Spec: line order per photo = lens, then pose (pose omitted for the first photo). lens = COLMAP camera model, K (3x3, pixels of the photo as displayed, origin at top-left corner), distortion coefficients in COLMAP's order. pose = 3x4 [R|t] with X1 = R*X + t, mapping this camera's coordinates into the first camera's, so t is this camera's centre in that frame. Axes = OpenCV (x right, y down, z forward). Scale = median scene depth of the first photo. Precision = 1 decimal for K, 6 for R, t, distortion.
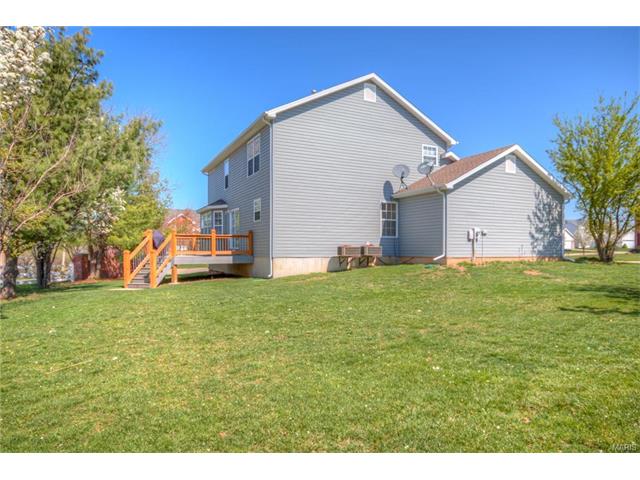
lens RADIAL K [[413.8, 0, 320.2], [0, 413.8, 241.8], [0, 0, 1]] dist [0.001074, -0.000527]
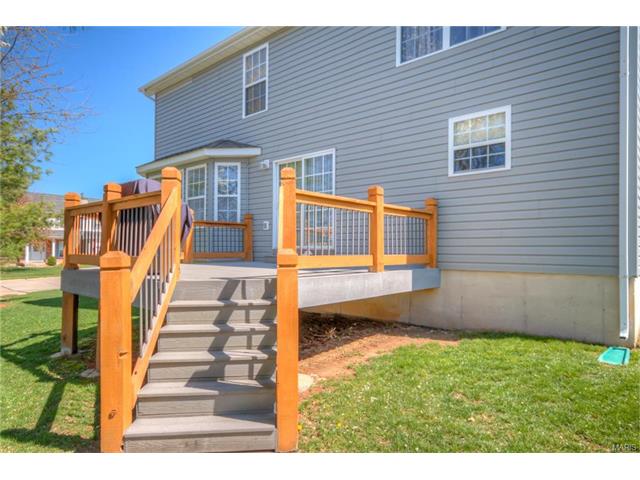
lens RADIAL K [[413.8, 0, 319.9], [0, 413.8, 242.8], [0, 0, 1]] dist [0.001074, -0.000527]
pose [[0.928725, 0.016732, 0.370392, -0.404045], [-0.014368, 0.999855, -0.009140, 0.016483], [-0.370492, 0.003167, 0.928830, 0.708717]]
